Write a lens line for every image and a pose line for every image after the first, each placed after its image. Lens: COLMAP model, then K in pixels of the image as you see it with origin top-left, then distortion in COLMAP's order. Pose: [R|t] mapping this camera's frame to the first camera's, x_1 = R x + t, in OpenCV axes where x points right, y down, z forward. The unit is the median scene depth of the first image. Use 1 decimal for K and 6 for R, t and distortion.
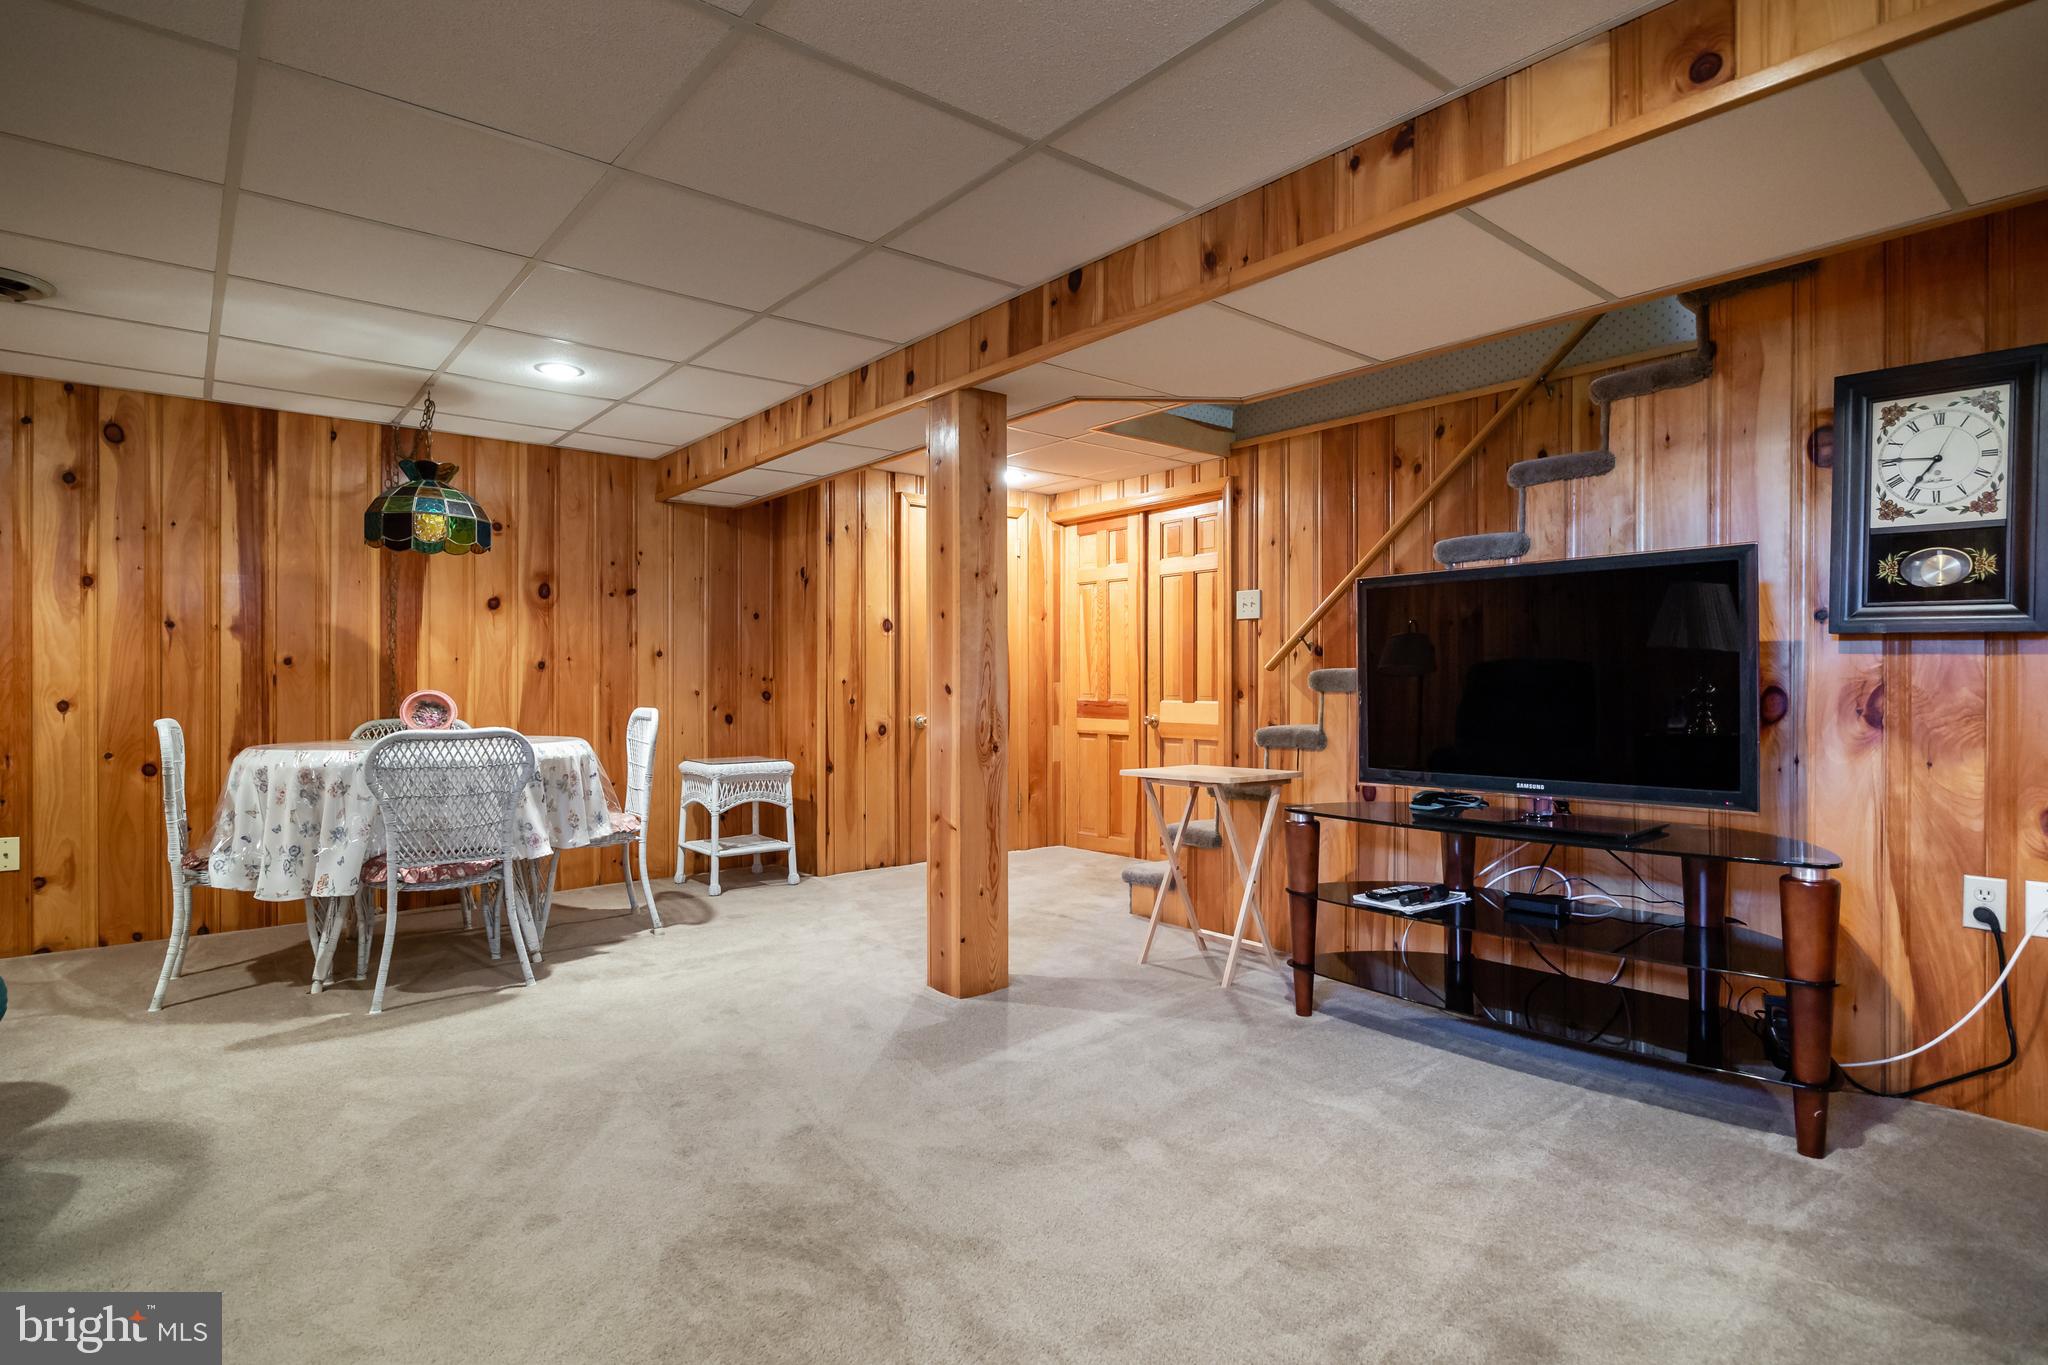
lens RADIAL K [[1045.0, 0, 1040.5], [0, 1045.0, 683.6], [0, 0, 1]] dist [-0.006723, 0.000474]
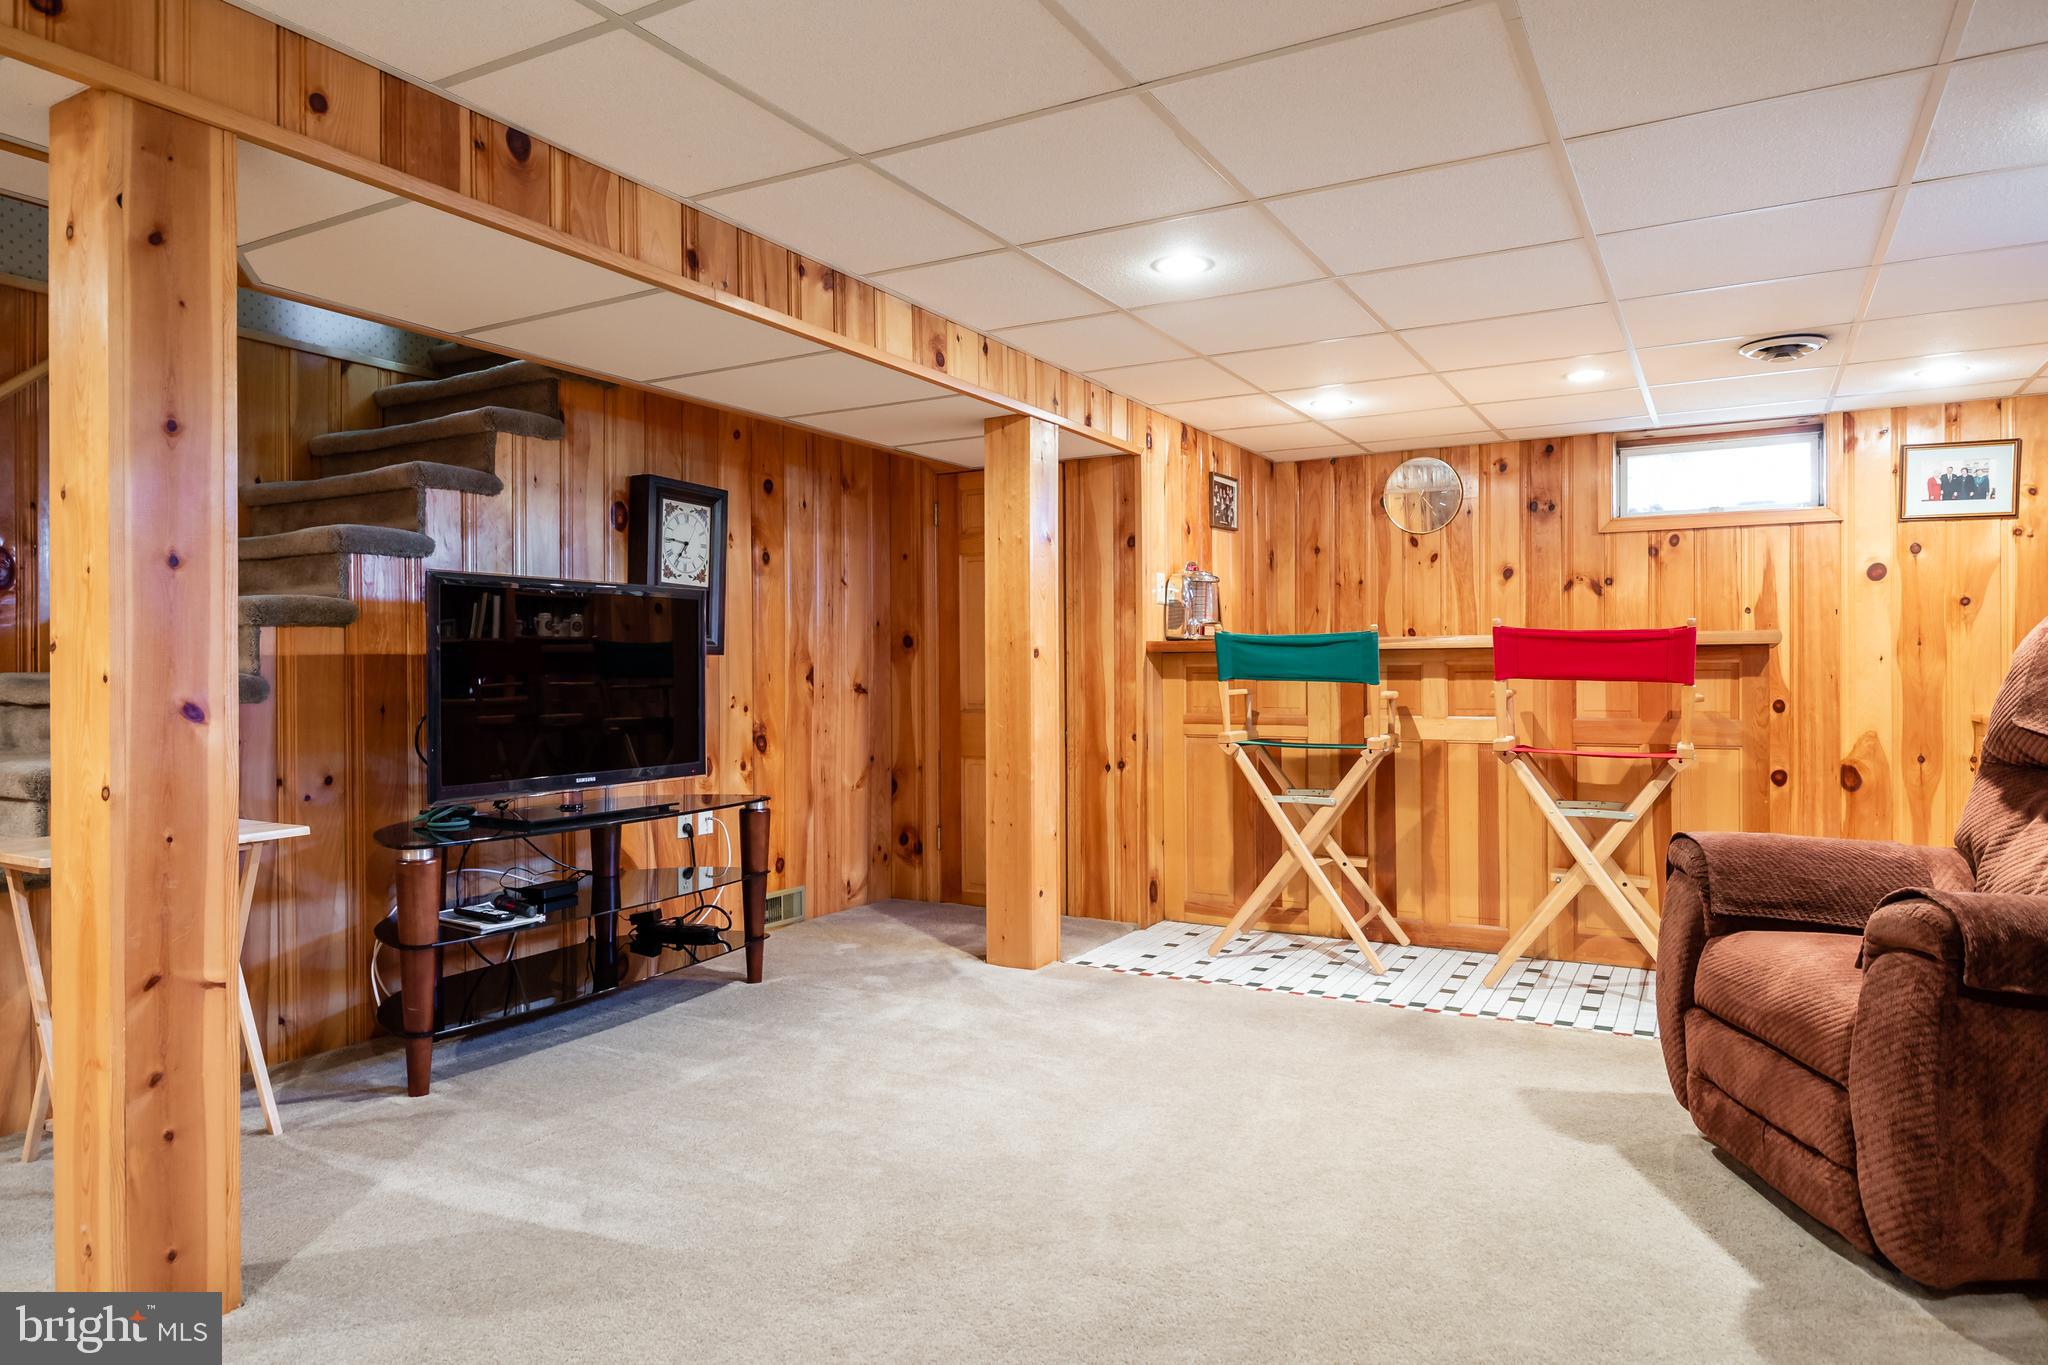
lens RADIAL K [[1242.5, 0, 1034.4], [0, 1242.5, 674.9], [0, 0, 1]] dist [-0.002691, 0.000343]
pose [[-0.344328, 0.003018, 0.938844, -0.780875], [0.005957, 0.999982, -0.001030, -0.008709], [-0.938830, 0.005238, -0.344340, 0.824264]]
